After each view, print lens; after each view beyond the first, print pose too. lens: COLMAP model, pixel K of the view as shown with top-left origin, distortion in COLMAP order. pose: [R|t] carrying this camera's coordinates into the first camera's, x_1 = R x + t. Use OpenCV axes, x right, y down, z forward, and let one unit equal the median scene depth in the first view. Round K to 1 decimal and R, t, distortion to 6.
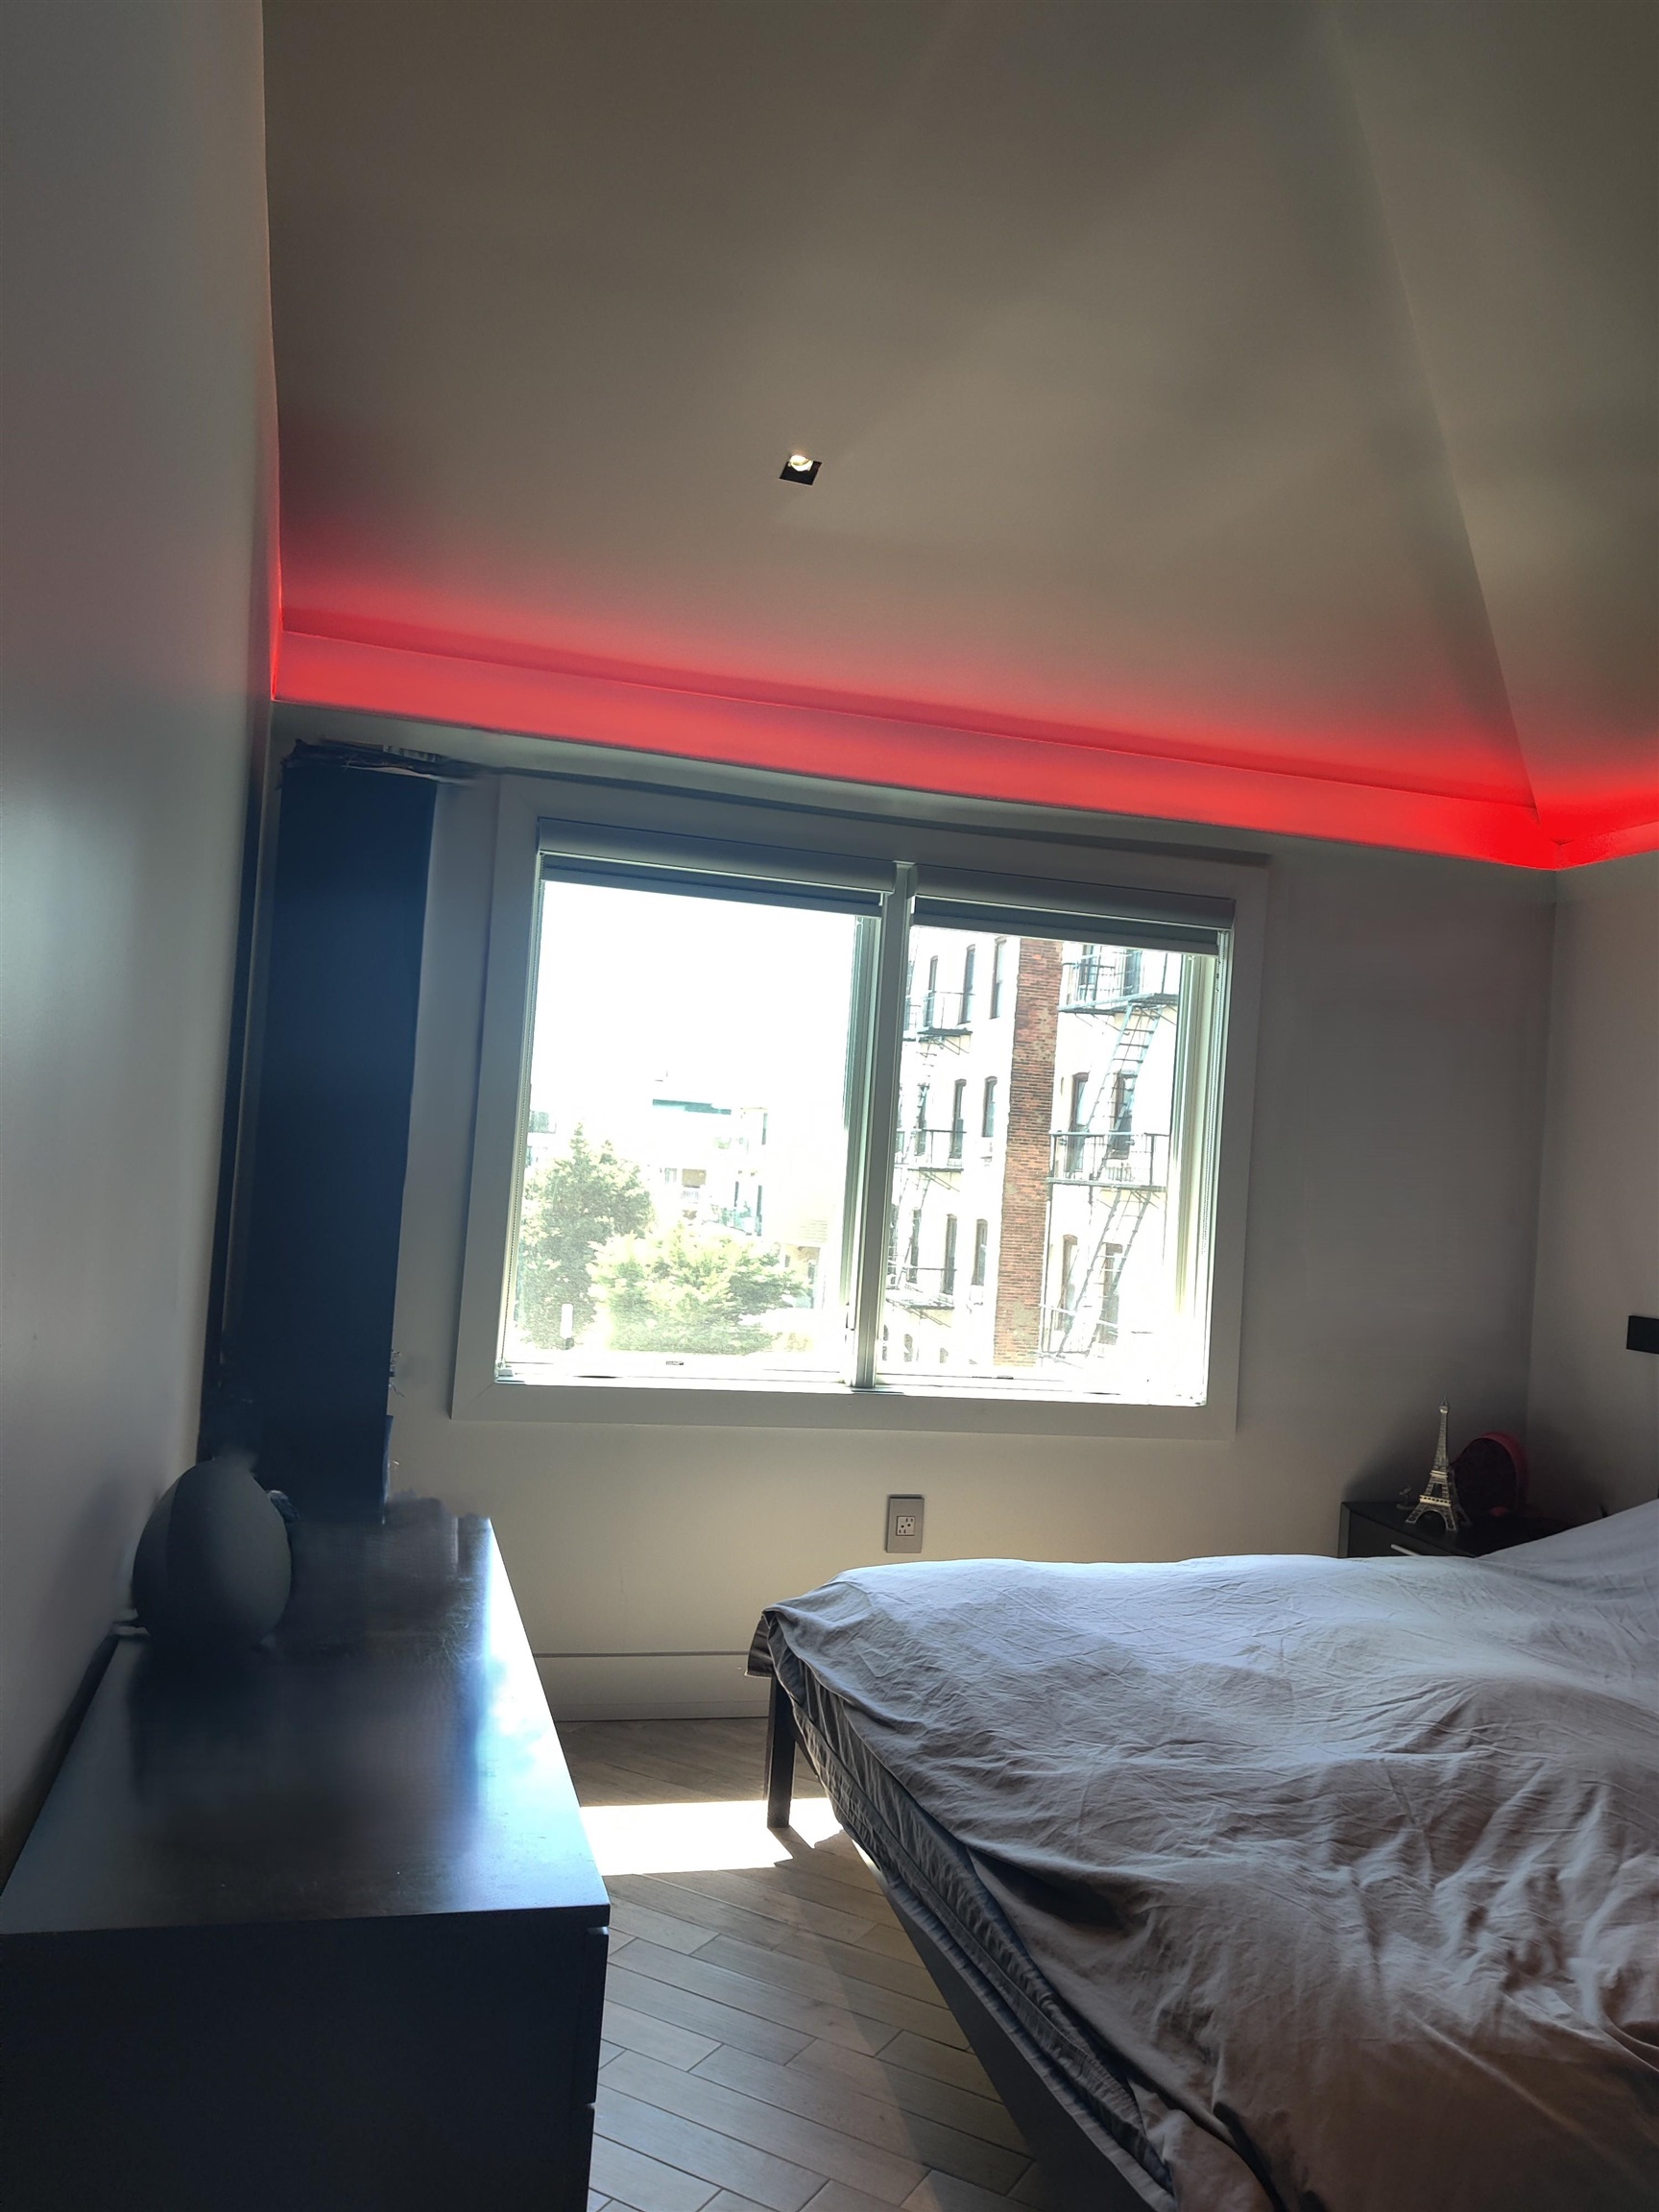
lens RADIAL K [[1700.4, 0, 829.3], [0, 1700.4, 1097.9], [0, 0, 1]] dist [0.005654, -0.005416]
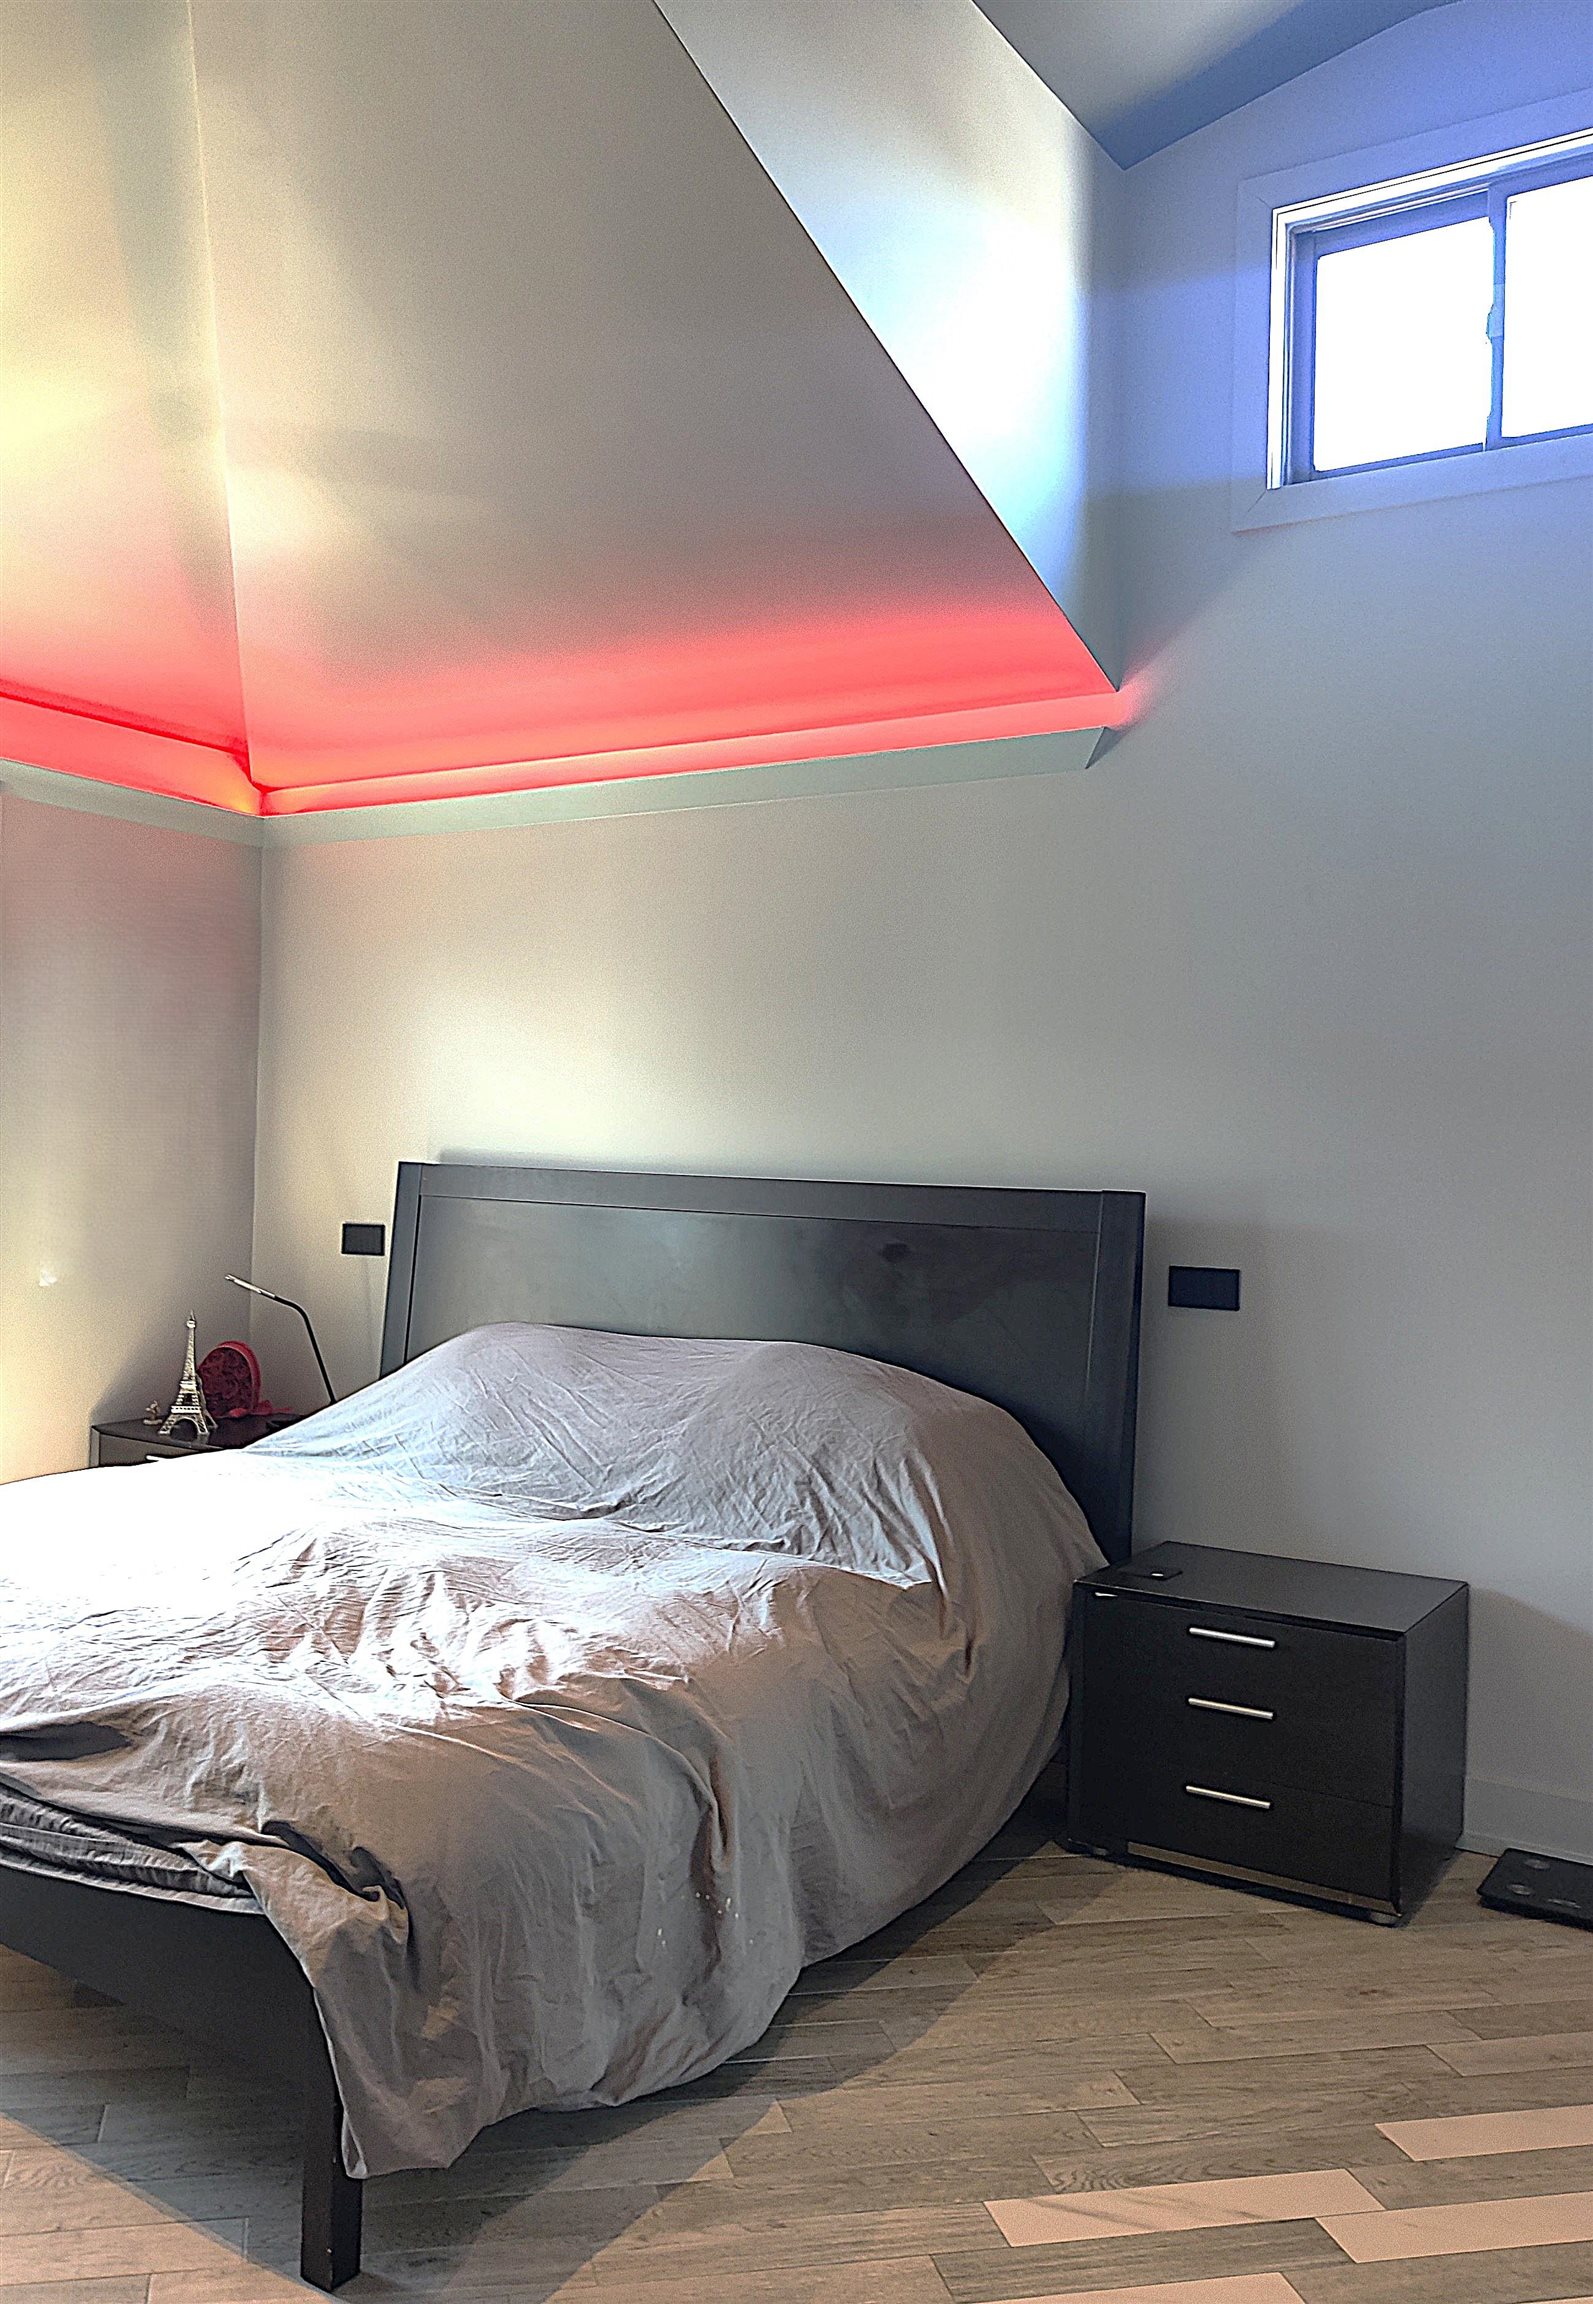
lens RADIAL K [[1817.0, 0, 743.2], [0, 1817.0, 1151.1], [0, 0, 1]] dist [0.000507, -0.000900]
pose [[0.753018, -0.045735, 0.656408, -0.120745], [0.001777, 0.997719, 0.067477, -0.000364], [-0.657997, -0.049645, 0.751382, -0.074415]]
